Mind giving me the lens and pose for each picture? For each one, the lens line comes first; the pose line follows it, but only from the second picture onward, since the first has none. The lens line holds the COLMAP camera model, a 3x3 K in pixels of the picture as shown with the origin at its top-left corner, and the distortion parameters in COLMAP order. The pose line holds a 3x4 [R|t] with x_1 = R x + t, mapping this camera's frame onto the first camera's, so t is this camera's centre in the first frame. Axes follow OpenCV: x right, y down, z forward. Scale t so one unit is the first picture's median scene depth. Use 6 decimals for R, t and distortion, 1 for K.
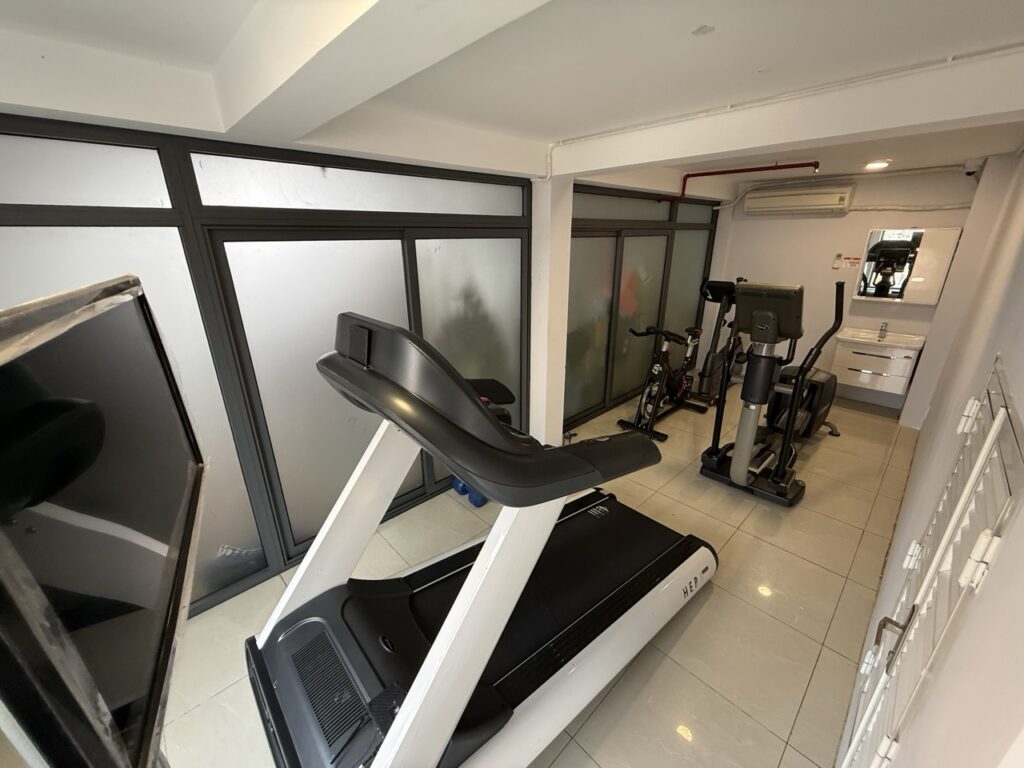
lens RADIAL K [[408.0, 0, 508.2], [0, 408.0, 388.7], [0, 0, 1]] dist [-0.001260, 0.000592]
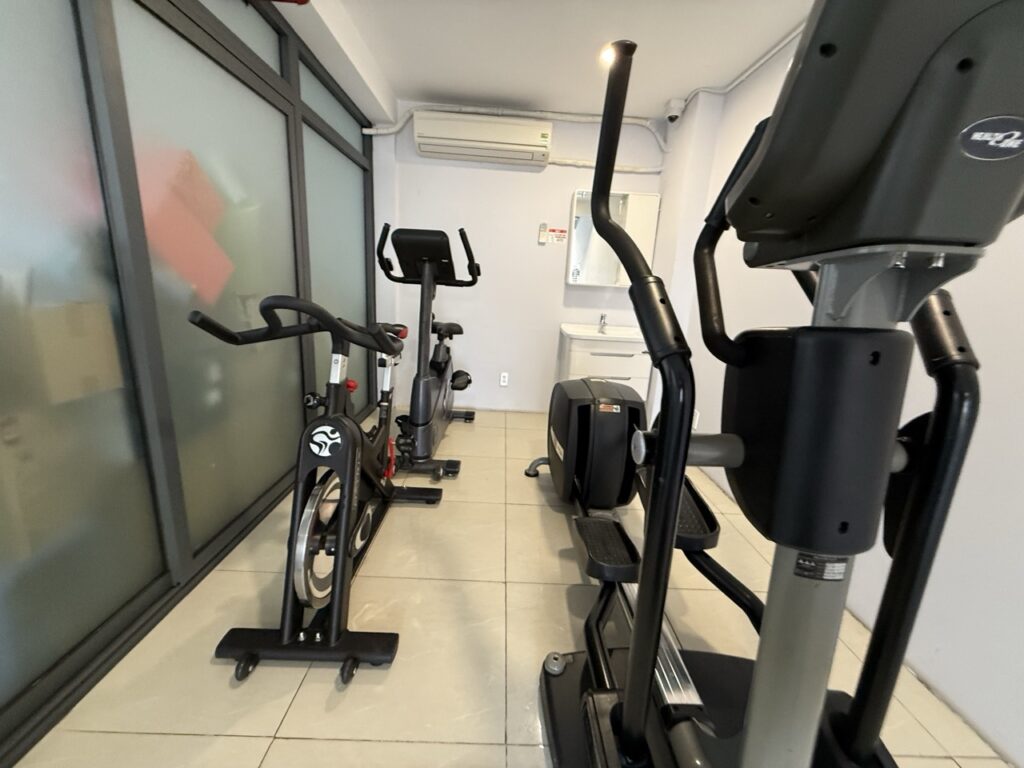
lens RADIAL K [[408.0, 0, 509.4], [0, 408.0, 383.2], [0, 0, 1]] dist [-0.001260, 0.000592]
pose [[0.671154, -0.122831, 0.731071, 0.217449], [0.197326, 0.980200, -0.016465, -0.055033], [-0.714573, 0.155310, 0.682103, 0.625183]]
